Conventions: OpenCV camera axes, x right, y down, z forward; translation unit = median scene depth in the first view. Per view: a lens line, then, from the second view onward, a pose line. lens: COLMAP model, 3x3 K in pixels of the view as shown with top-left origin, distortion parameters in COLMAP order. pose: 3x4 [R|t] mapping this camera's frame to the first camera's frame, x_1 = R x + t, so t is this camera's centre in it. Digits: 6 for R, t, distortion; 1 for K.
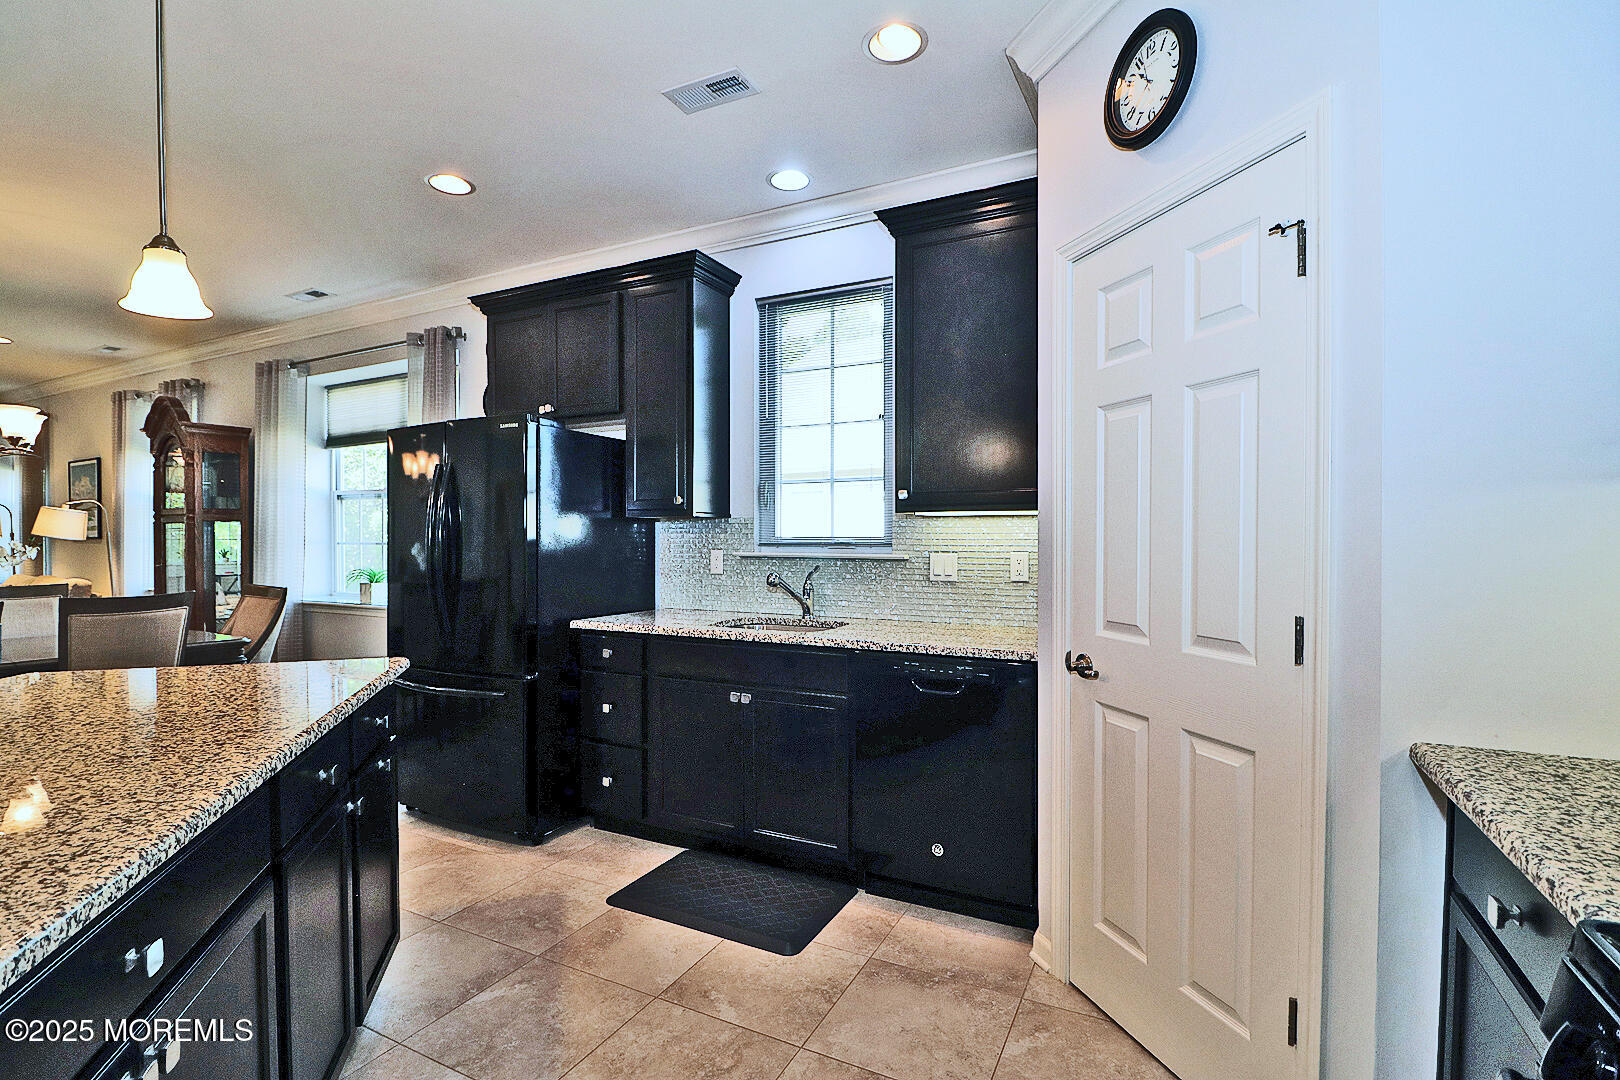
lens RADIAL K [[750.8, 0, 809.9], [0, 750.8, 545.3], [0, 0, 1]] dist [-0.010558, -0.000440]
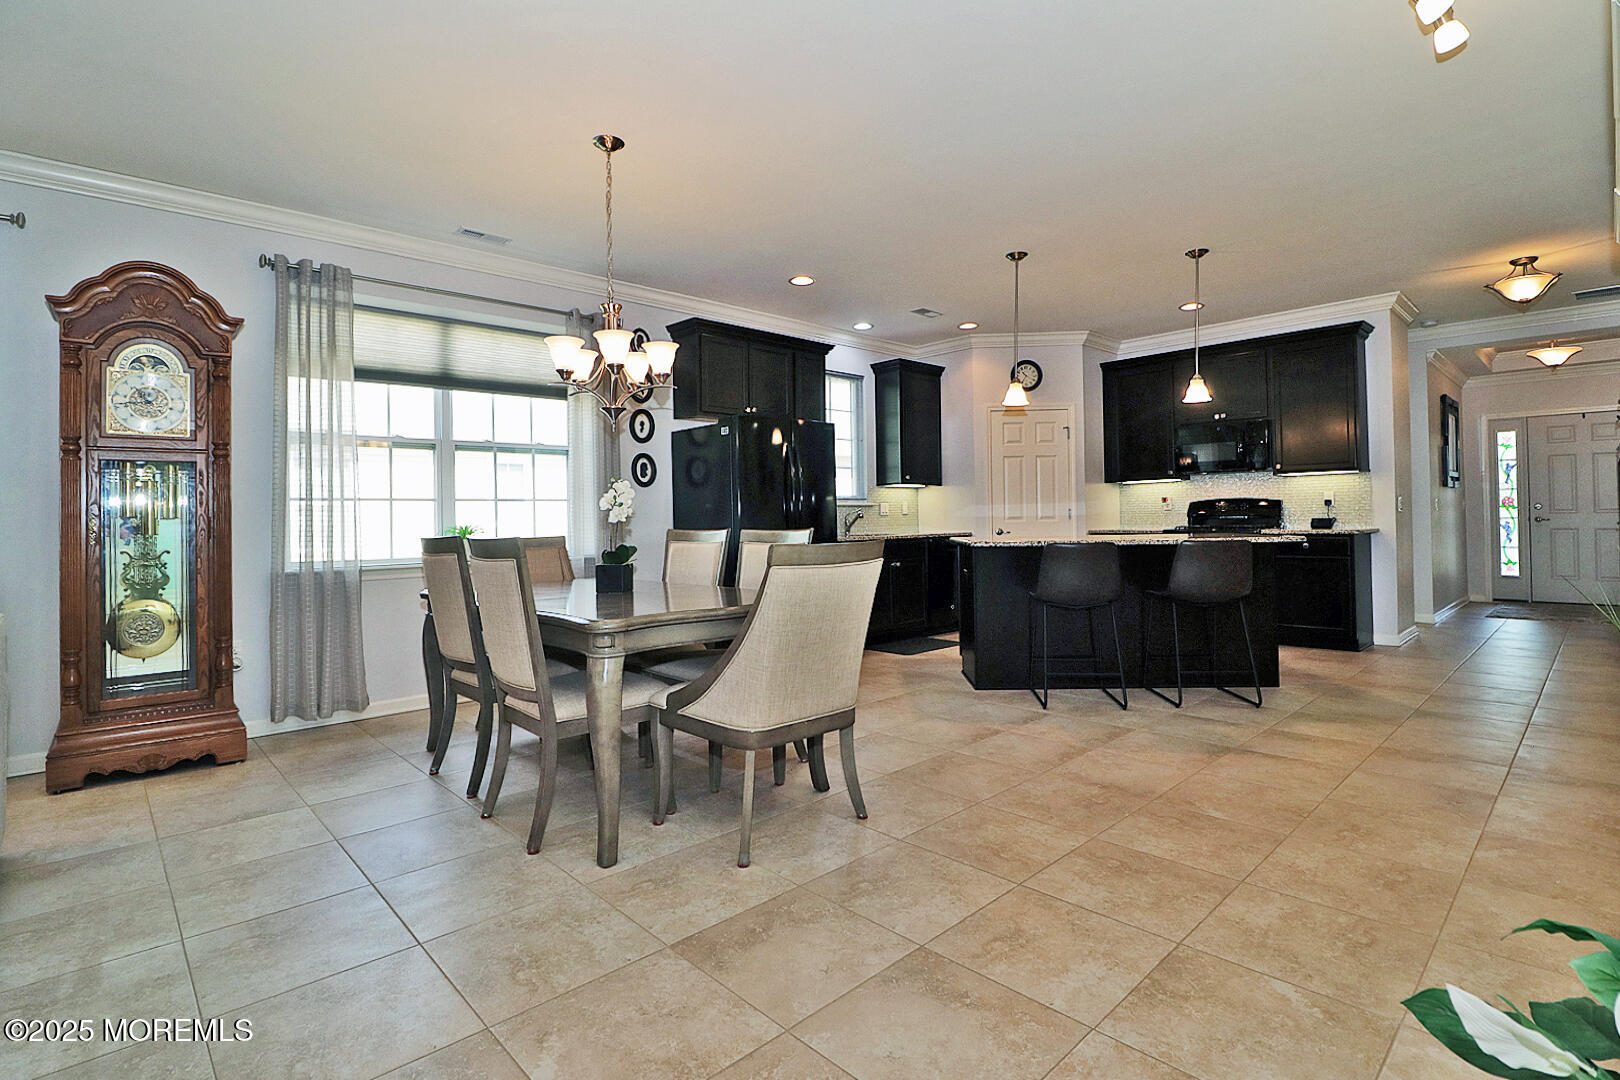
lens RADIAL K [[770.7, 0, 808.0], [0, 770.7, 501.3], [0, 0, 1]] dist [-0.010342, -0.000356]
pose [[0.338672, 0.016239, 0.940764, -3.555324], [0.028930, 0.999199, -0.027663, 0.106335], [-0.940460, 0.036585, 0.337930, 0.714644]]
